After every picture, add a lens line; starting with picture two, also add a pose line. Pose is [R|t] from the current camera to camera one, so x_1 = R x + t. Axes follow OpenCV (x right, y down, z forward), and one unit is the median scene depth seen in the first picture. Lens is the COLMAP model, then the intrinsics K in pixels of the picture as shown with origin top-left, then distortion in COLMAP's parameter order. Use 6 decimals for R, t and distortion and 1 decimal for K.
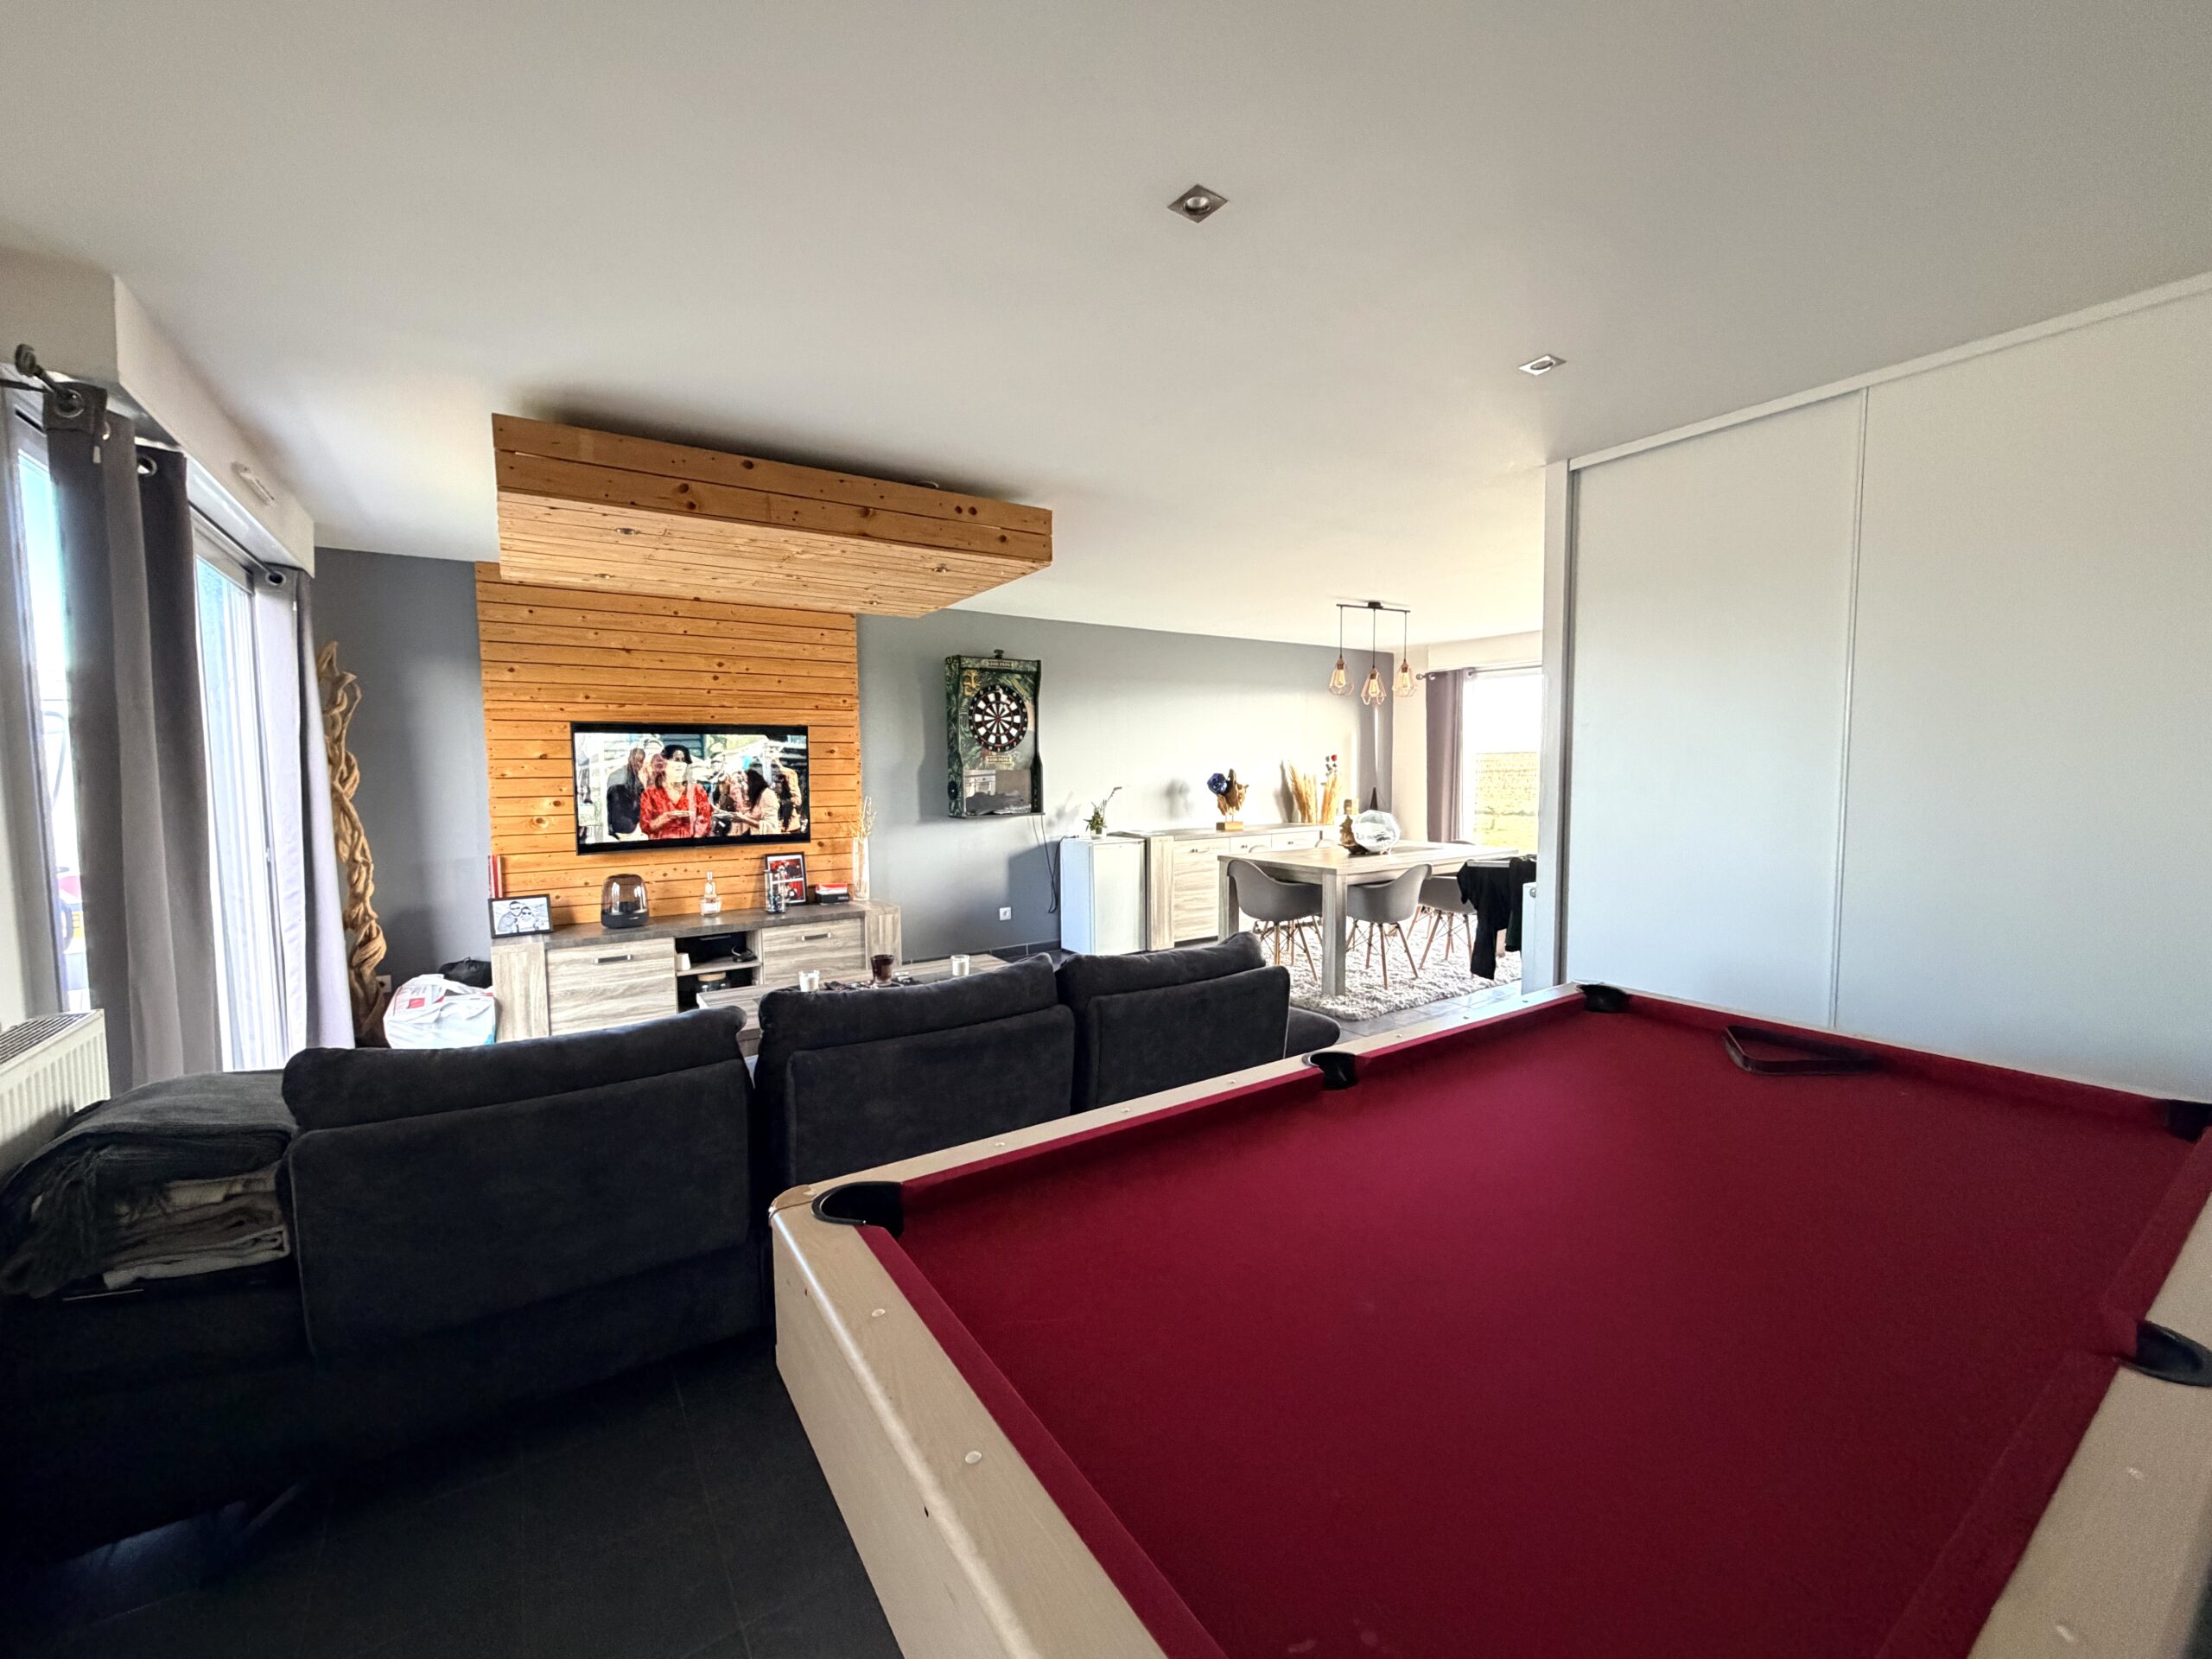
lens RADIAL K [[887.6, 0, 1105.6], [0, 887.6, 825.7], [0, 0, 1]] dist [-0.000070, -0.000001]
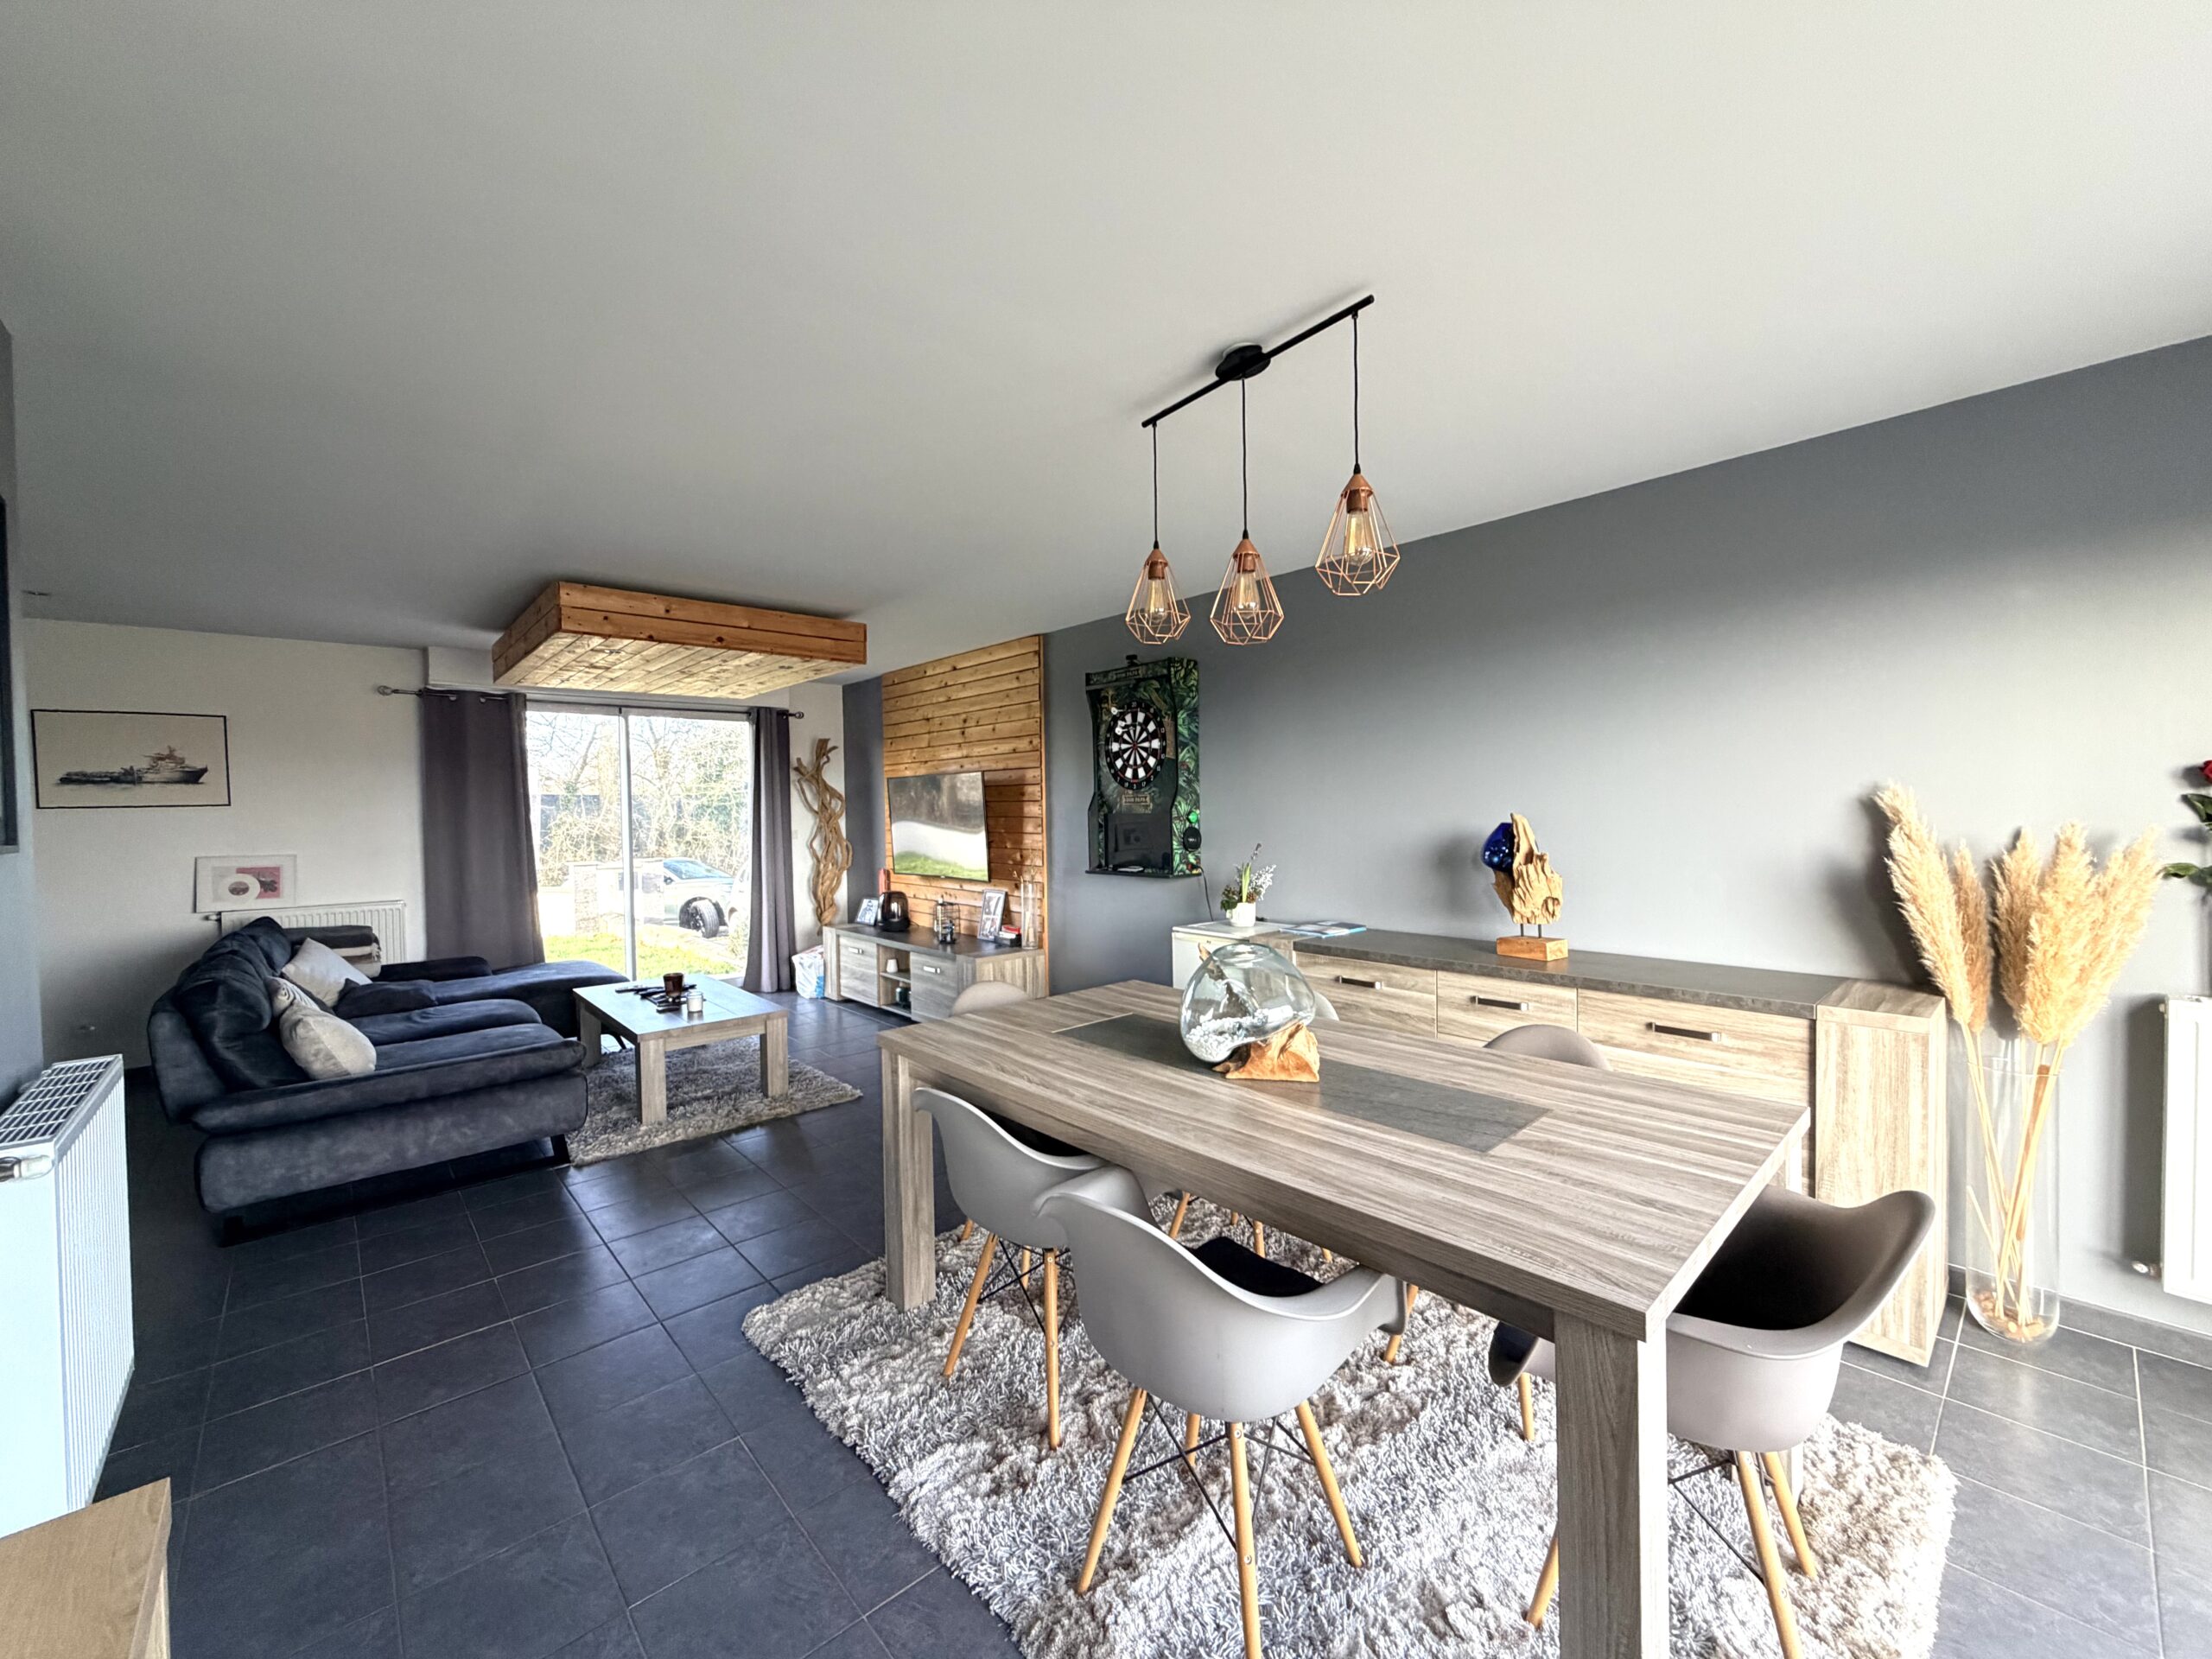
lens RADIAL K [[887.6, 0, 1107.2], [0, 887.6, 826.6], [0, 0, 1]] dist [-0.000070, -0.000001]
pose [[0.150565, 0.030911, -0.988117, 0.621017], [-0.052018, 0.998374, 0.023306, -0.068549], [0.987231, 0.047891, 0.151929, 0.867553]]
